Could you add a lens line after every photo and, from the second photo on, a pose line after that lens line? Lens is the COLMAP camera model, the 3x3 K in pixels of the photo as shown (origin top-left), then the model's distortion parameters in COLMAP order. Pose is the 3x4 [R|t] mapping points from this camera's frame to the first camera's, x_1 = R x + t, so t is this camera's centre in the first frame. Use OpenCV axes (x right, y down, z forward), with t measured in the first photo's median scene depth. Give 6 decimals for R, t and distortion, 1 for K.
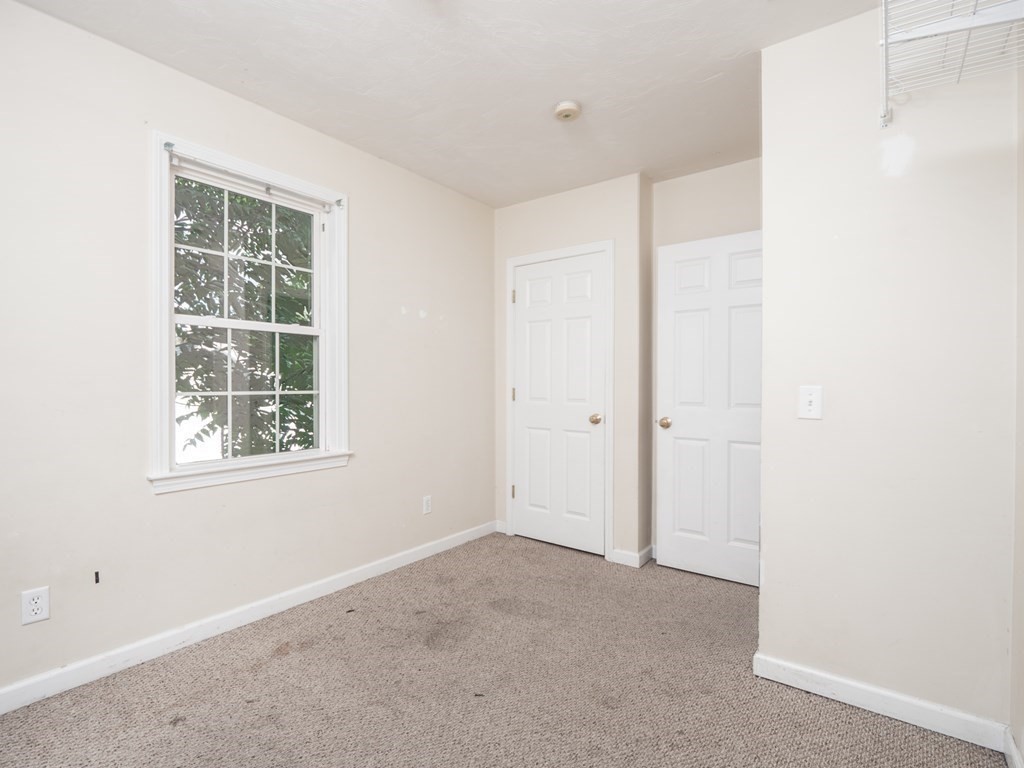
lens RADIAL K [[499.3, 0, 511.6], [0, 499.3, 386.6], [0, 0, 1]] dist [0.000503, -0.010571]
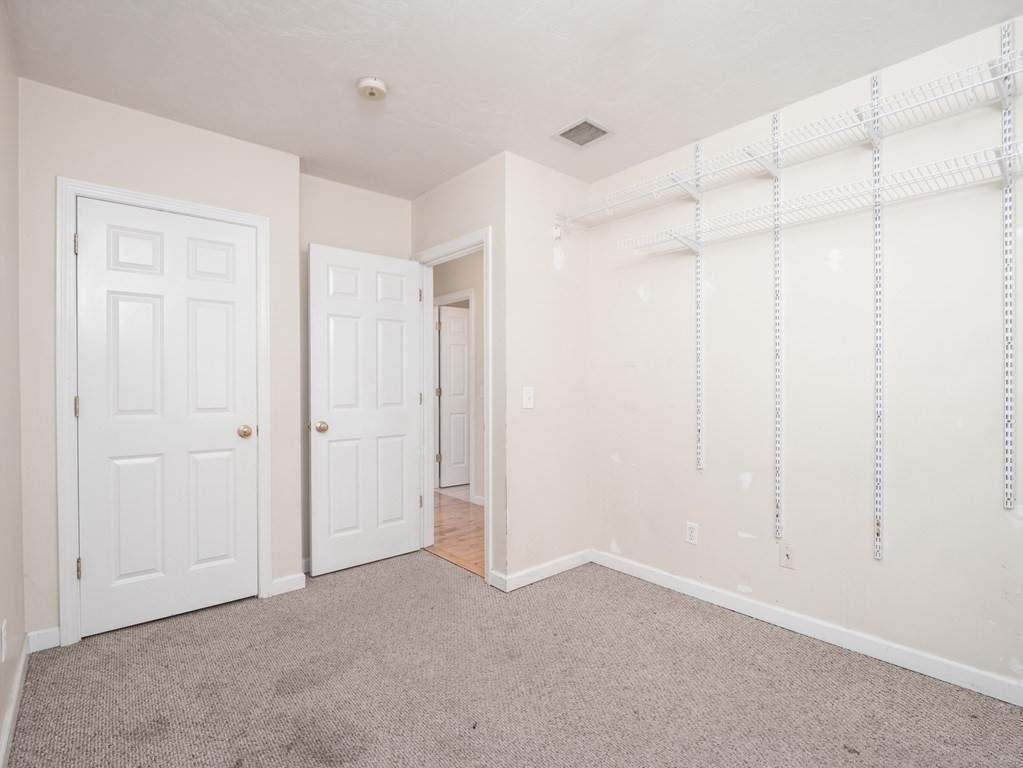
lens RADIAL K [[500.7, 0, 508.7], [0, 500.7, 387.5], [0, 0, 1]] dist [-0.014052, -0.001580]
pose [[0.206075, -0.010990, 0.978475, -0.563166], [0.010233, 0.999906, 0.009076, -0.009629], [-0.978483, 0.008142, 0.206168, 0.440506]]
